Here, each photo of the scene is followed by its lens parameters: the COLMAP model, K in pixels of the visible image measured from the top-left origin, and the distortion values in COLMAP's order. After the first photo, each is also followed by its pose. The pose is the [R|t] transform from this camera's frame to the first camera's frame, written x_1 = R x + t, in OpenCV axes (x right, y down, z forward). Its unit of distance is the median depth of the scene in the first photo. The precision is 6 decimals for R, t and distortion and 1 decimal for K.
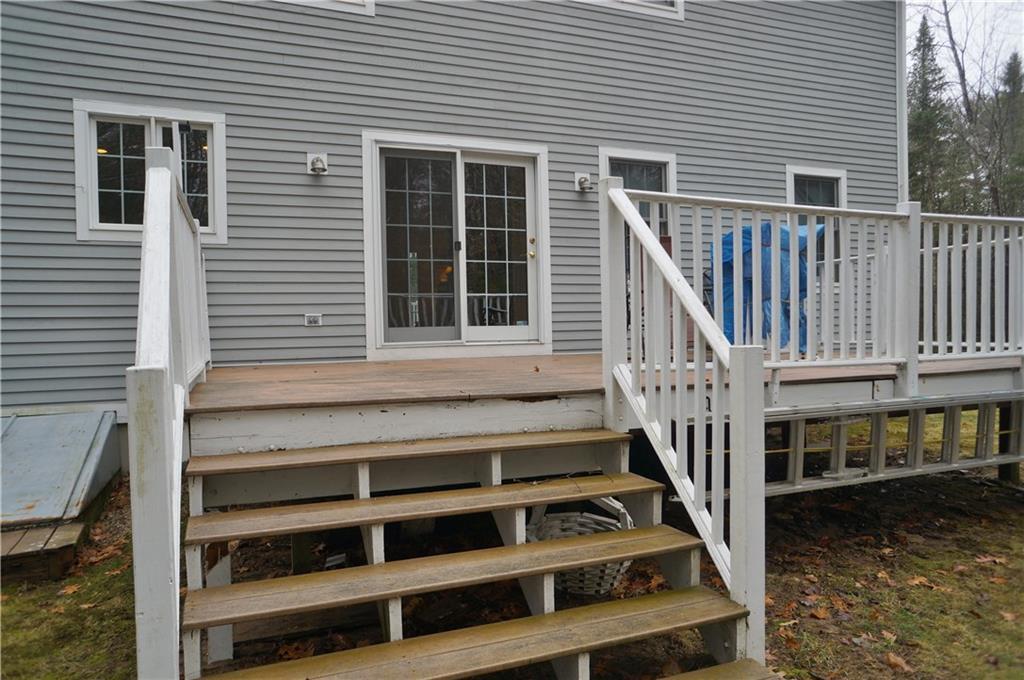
lens RADIAL K [[684.4, 0, 500.3], [0, 684.4, 336.8], [0, 0, 1]] dist [-0.067534, 0.088382]
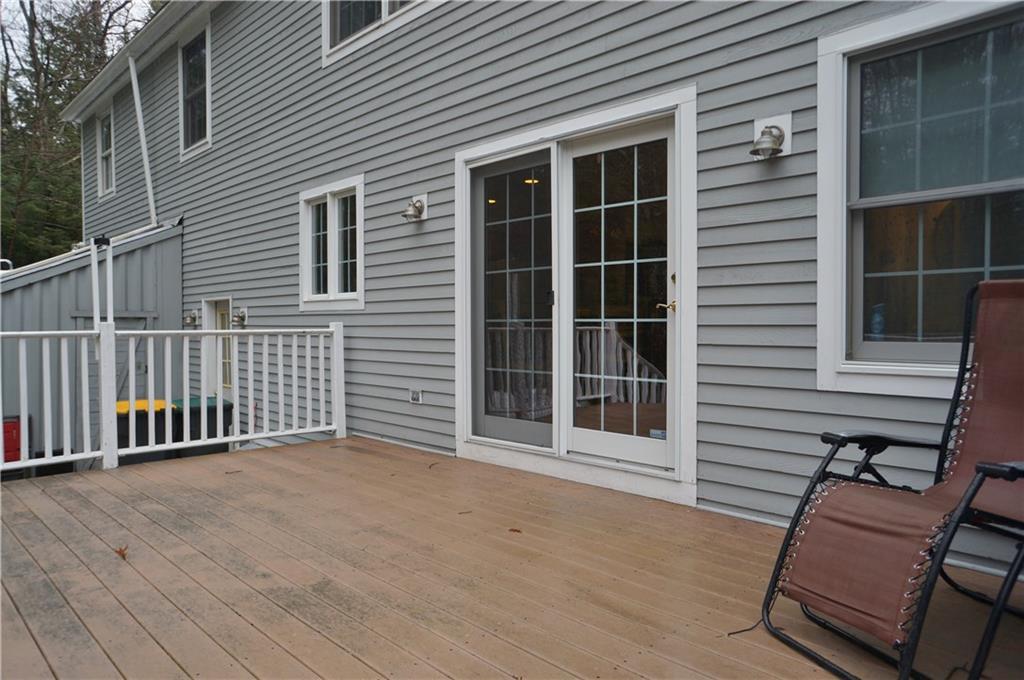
lens RADIAL K [[684.4, 0, 500.3], [0, 684.4, 336.8], [0, 0, 1]] dist [-0.067534, 0.088382]
pose [[0.376975, 0.037314, -0.925472, 0.489808], [-0.013091, 0.999303, 0.034958, -0.116596], [0.926131, -0.001063, 0.377201, 0.707447]]
